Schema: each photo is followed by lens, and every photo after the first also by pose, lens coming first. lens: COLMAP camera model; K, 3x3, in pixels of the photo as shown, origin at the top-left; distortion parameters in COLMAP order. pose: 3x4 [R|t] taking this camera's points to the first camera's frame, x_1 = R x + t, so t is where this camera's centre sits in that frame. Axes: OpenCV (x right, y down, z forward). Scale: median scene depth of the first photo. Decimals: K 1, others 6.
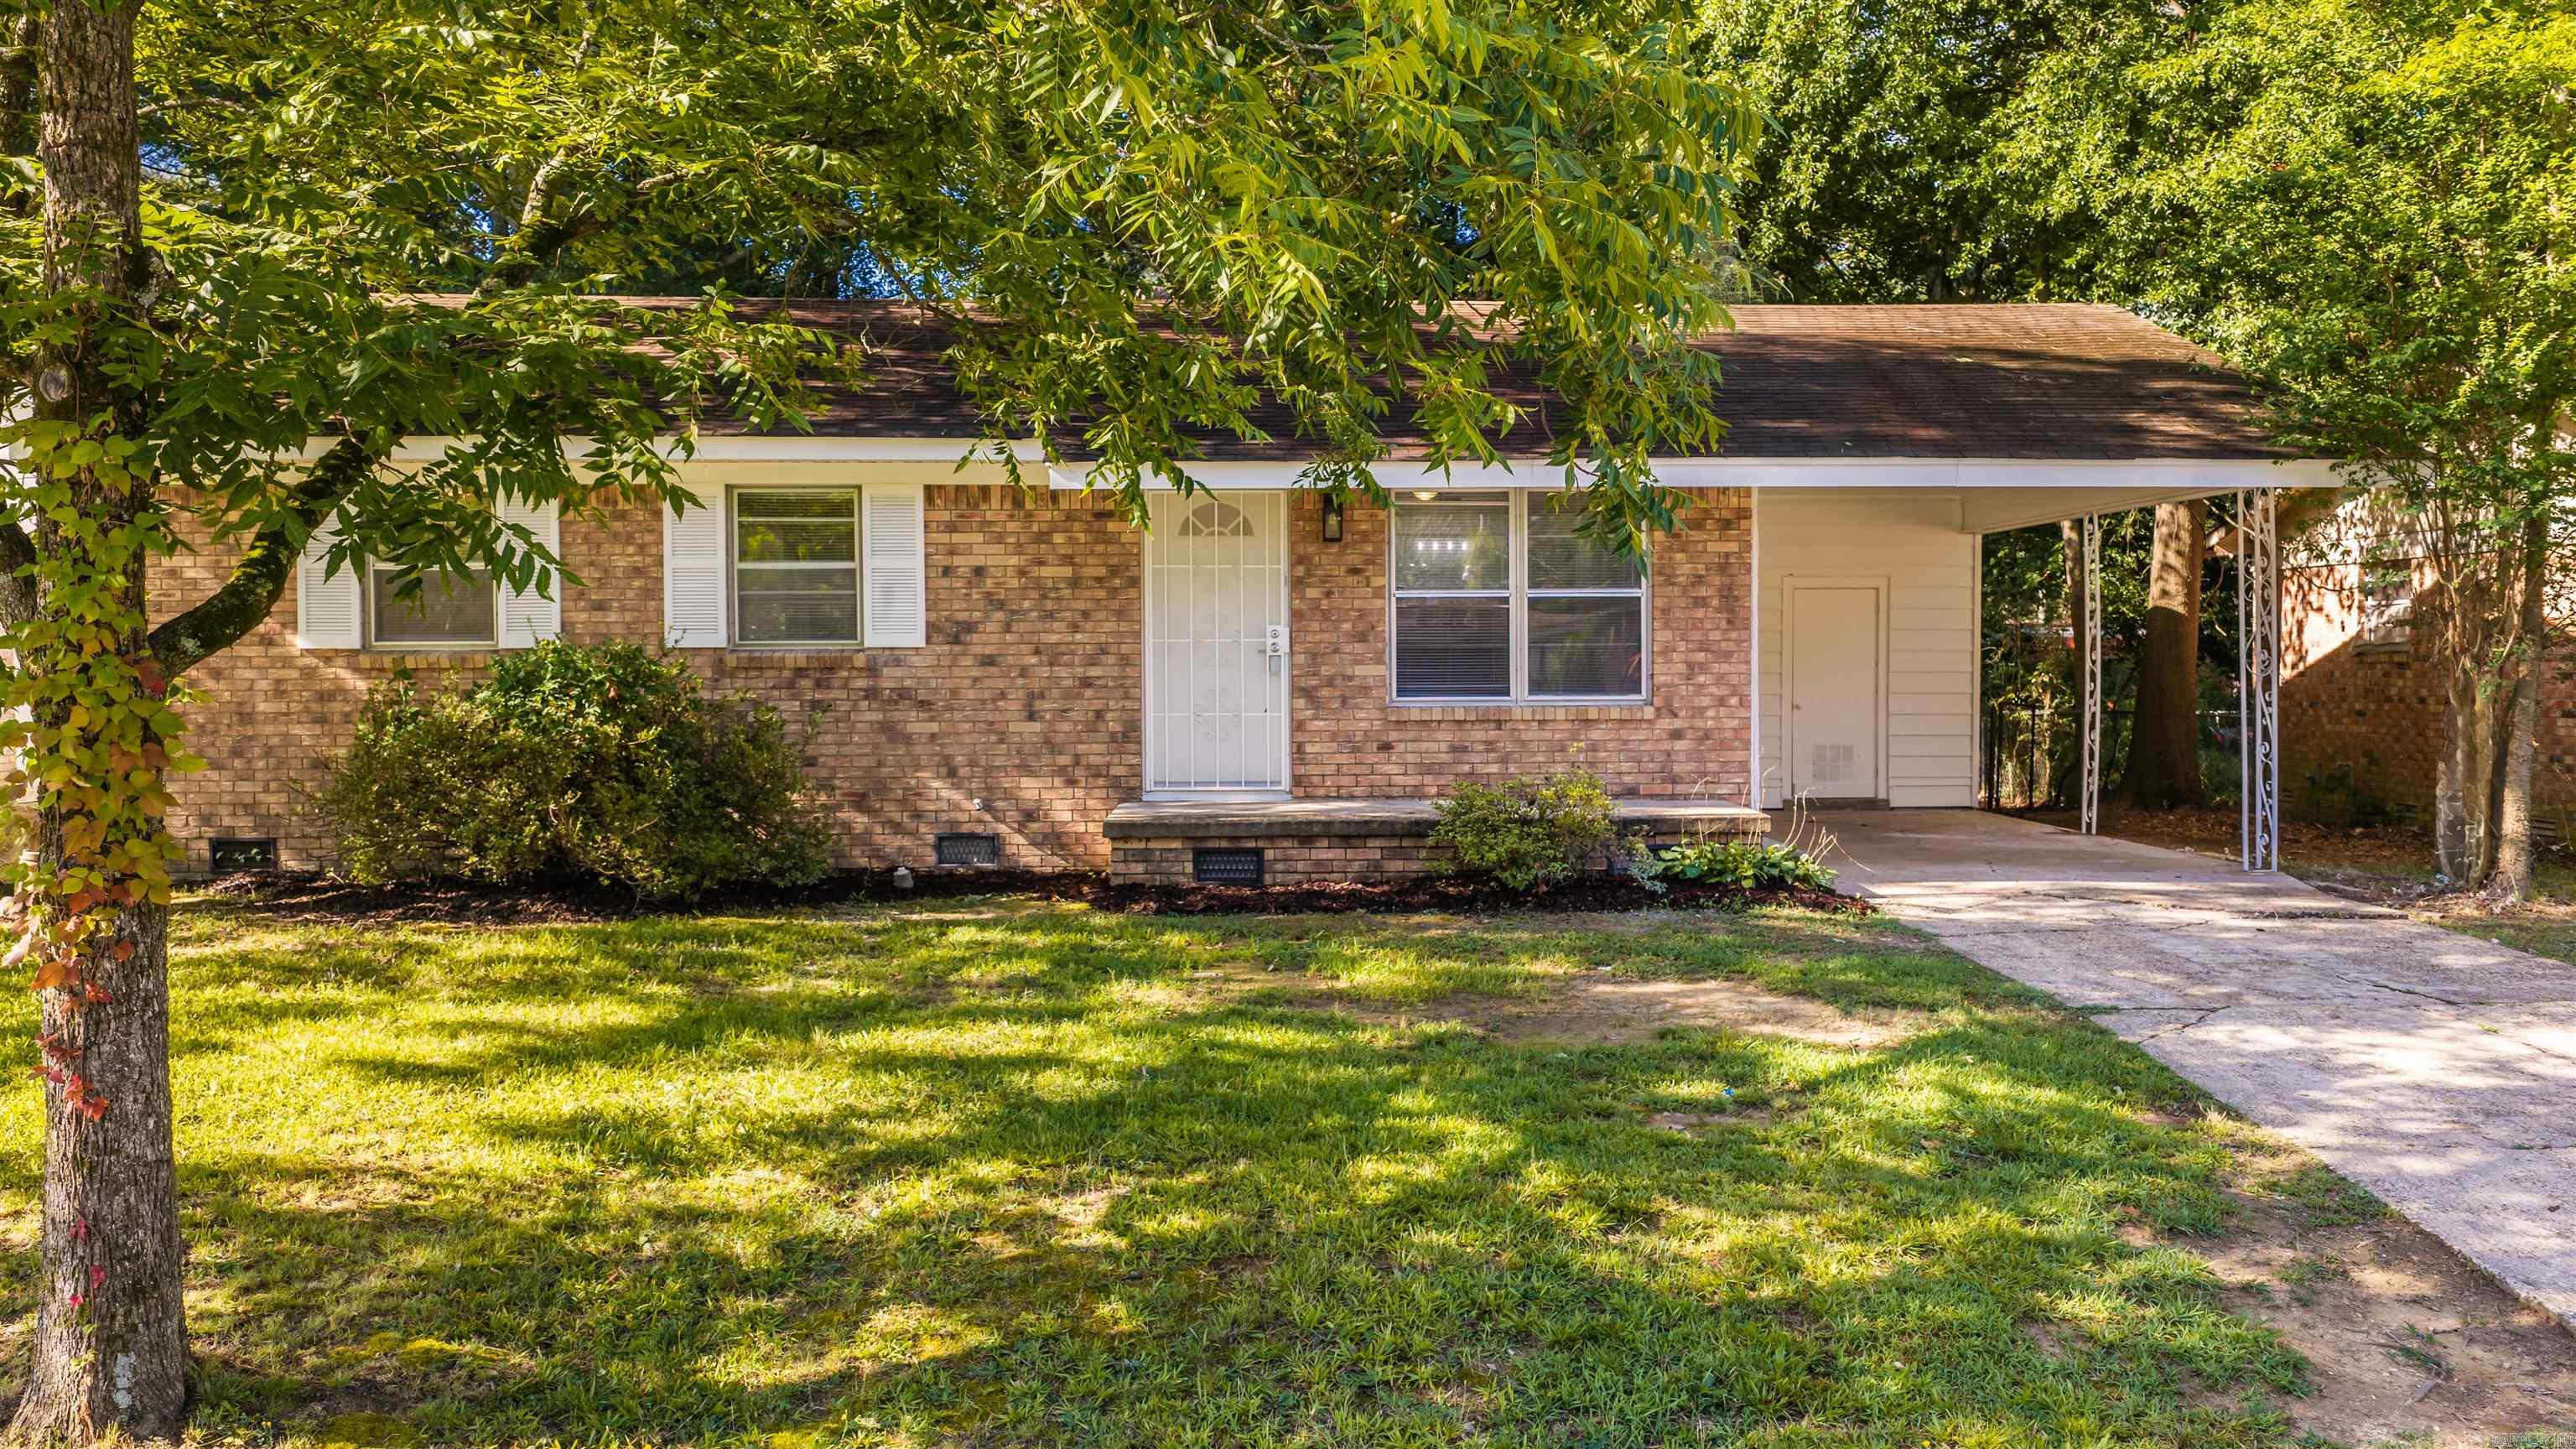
lens RADIAL K [[2150.2, 0, 1293.6], [0, 2150.2, 742.8], [0, 0, 1]] dist [0.008244, -0.016521]
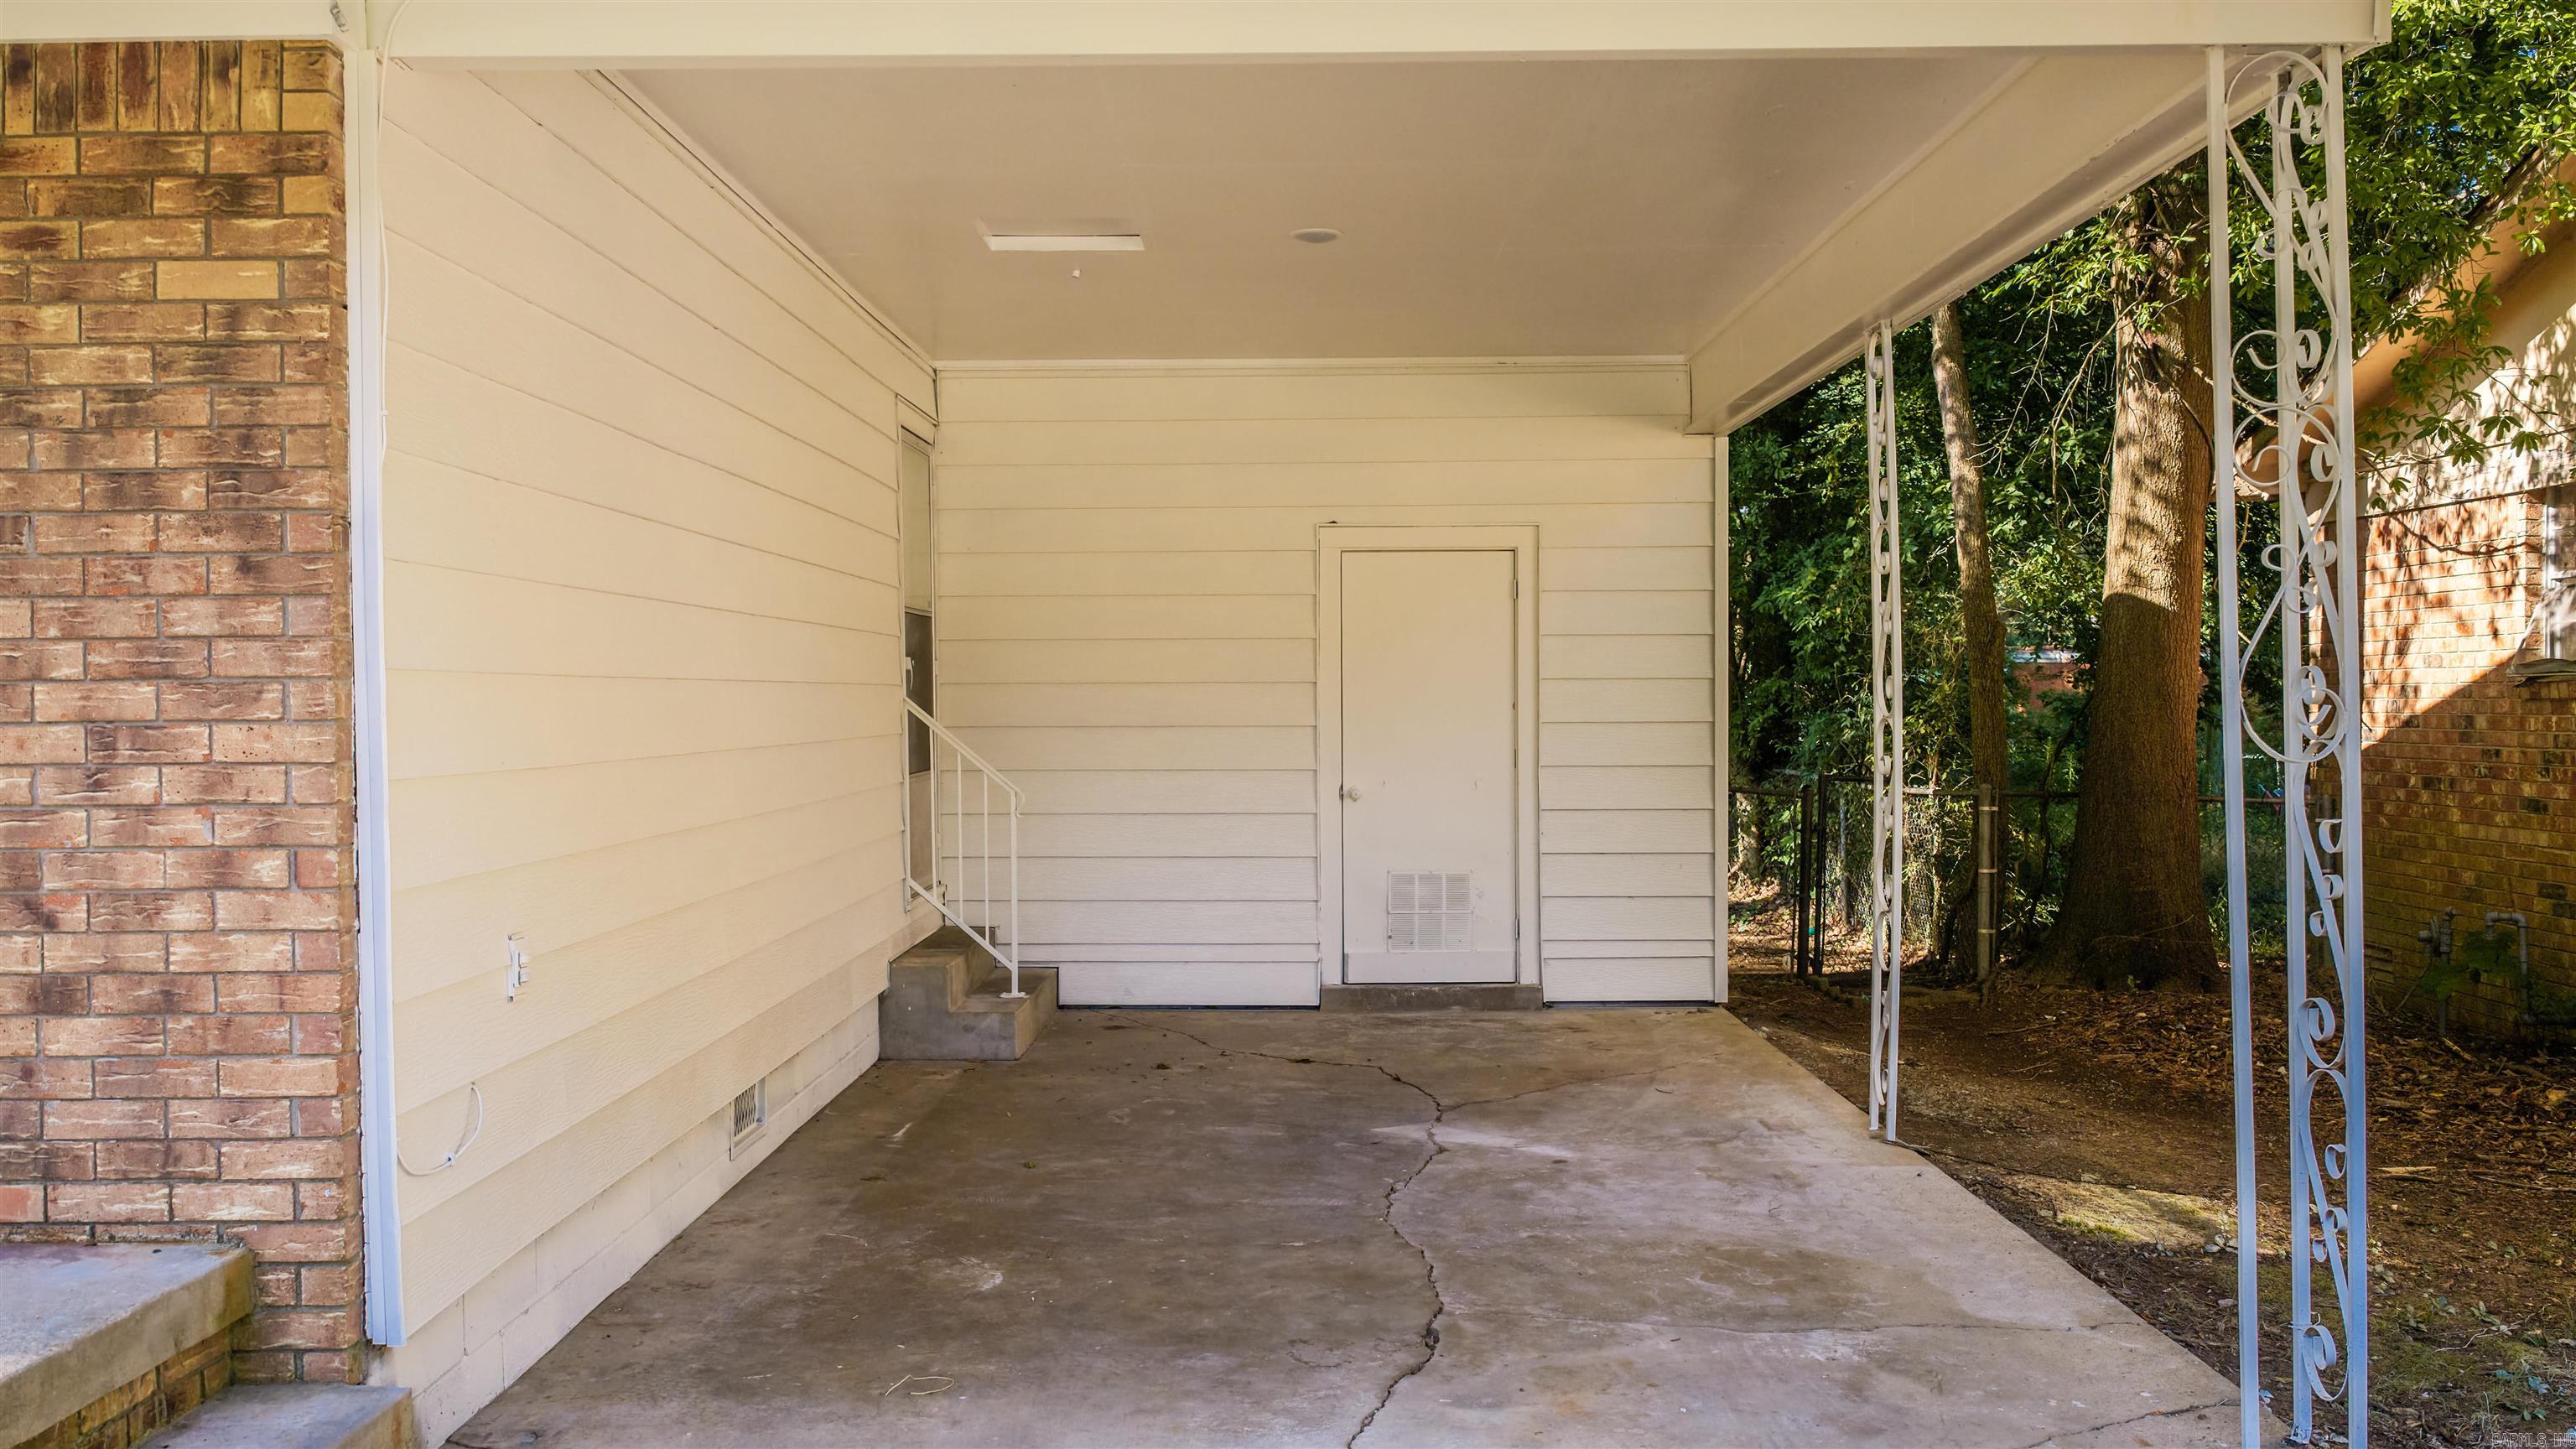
lens RADIAL K [[2150.2, 0, 1282.1], [0, 2150.2, 745.5], [0, 0, 1]] dist [0.008244, -0.016521]
pose [[0.999559, -0.000156, -0.029695, 0.337320], [-0.000258, 0.999903, -0.013941, -0.030844], [0.029694, 0.013942, 0.999462, 0.743373]]
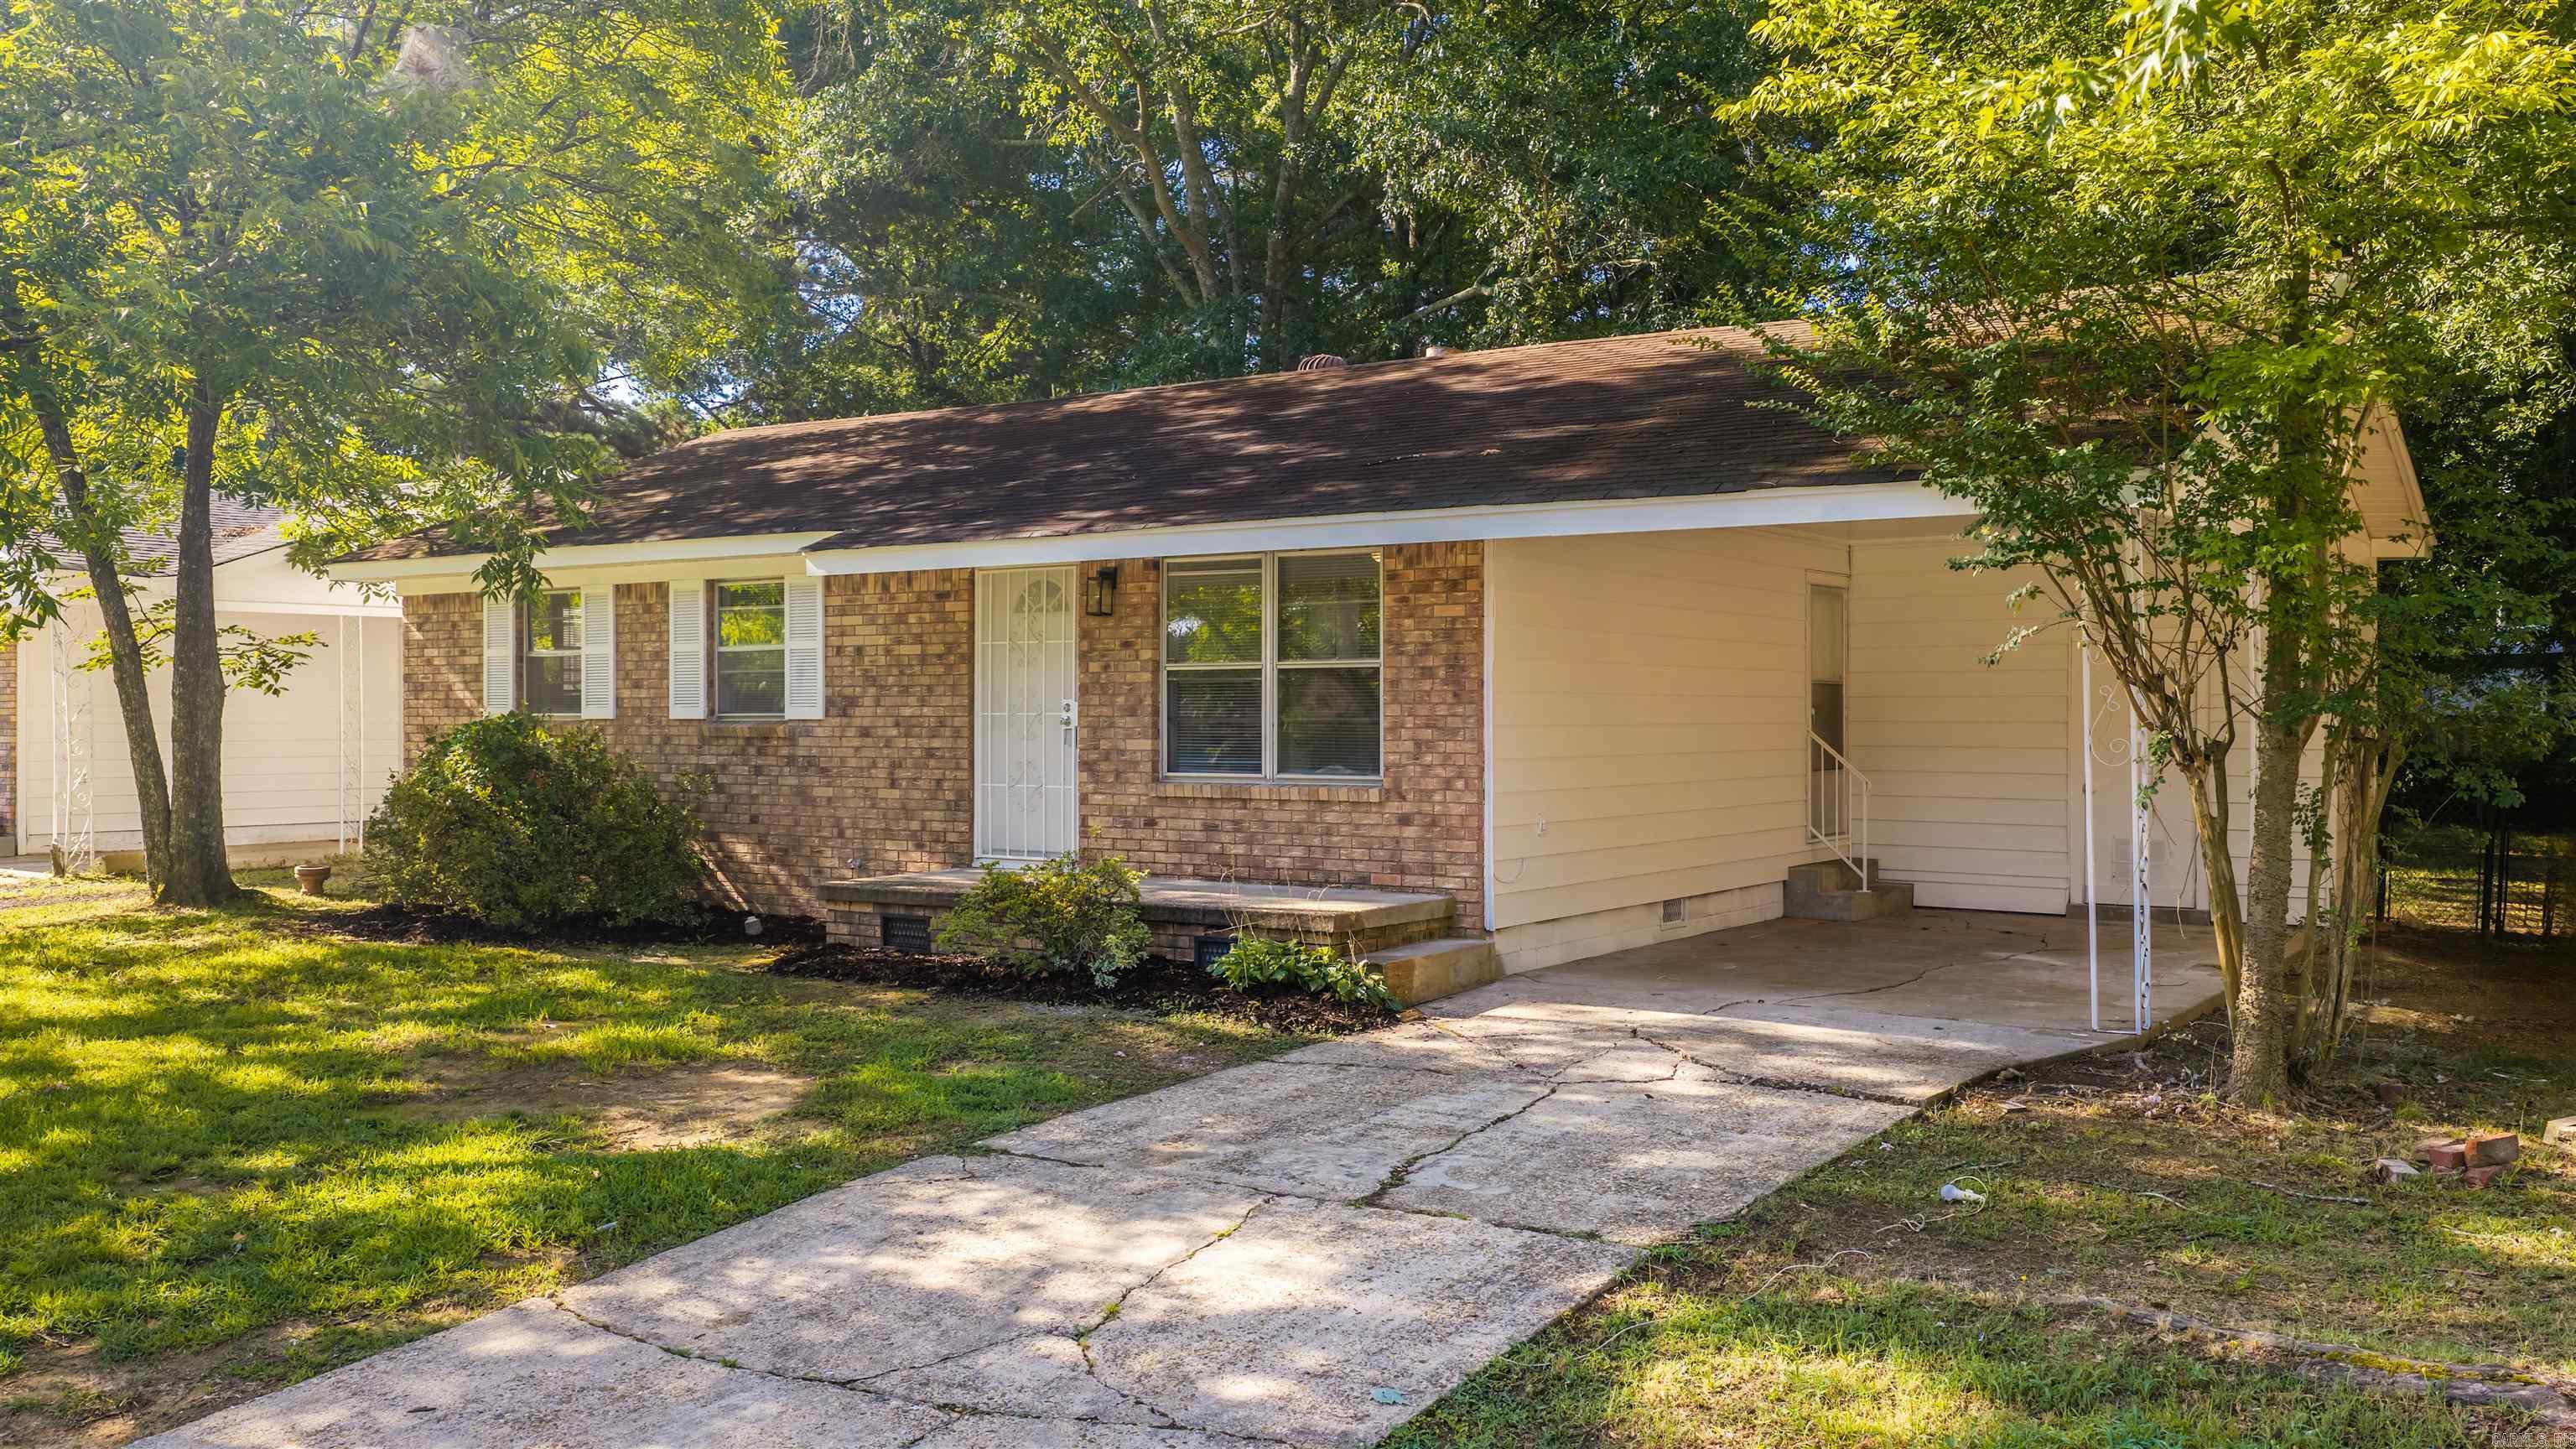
lens RADIAL K [[2150.2, 0, 1287.2], [0, 2150.2, 730.5], [0, 0, 1]] dist [0.008244, -0.016521]
pose [[0.809698, 0.007412, -0.586800, 0.668719], [-0.025105, 0.999442, -0.022016, -0.020281], [0.586309, 0.032558, 0.809433, 0.241840]]
